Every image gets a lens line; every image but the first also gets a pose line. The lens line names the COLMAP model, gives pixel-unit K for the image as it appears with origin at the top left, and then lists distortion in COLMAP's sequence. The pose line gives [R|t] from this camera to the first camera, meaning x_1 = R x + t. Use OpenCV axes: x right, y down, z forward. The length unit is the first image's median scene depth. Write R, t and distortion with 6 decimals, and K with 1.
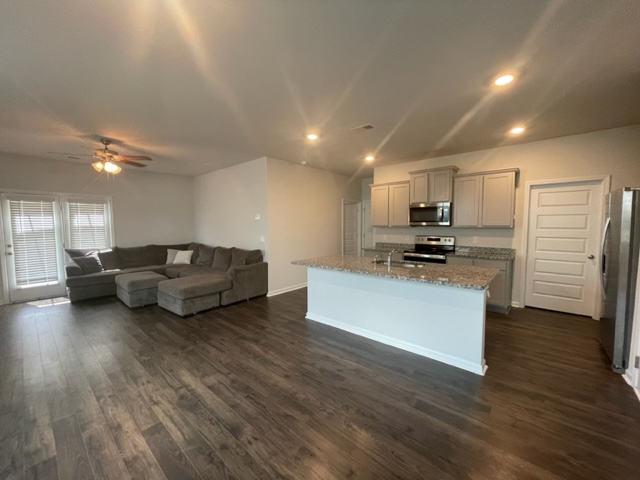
lens RADIAL K [[259.6, 0, 320.0], [0, 259.6, 240.0], [0, 0, 1]] dist [0.000571, -0.000072]
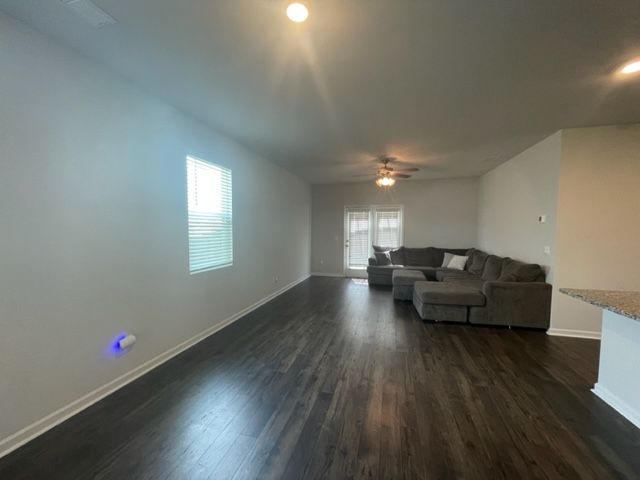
lens RADIAL K [[259.6, 0, 320.0], [0, 259.6, 240.0], [0, 0, 1]] dist [0.000571, -0.000072]
pose [[0.438510, 0.048573, -0.897413, 0.161343], [-0.063835, 0.997700, 0.022809, -0.008537], [0.896457, 0.047284, 0.440602, 0.165885]]
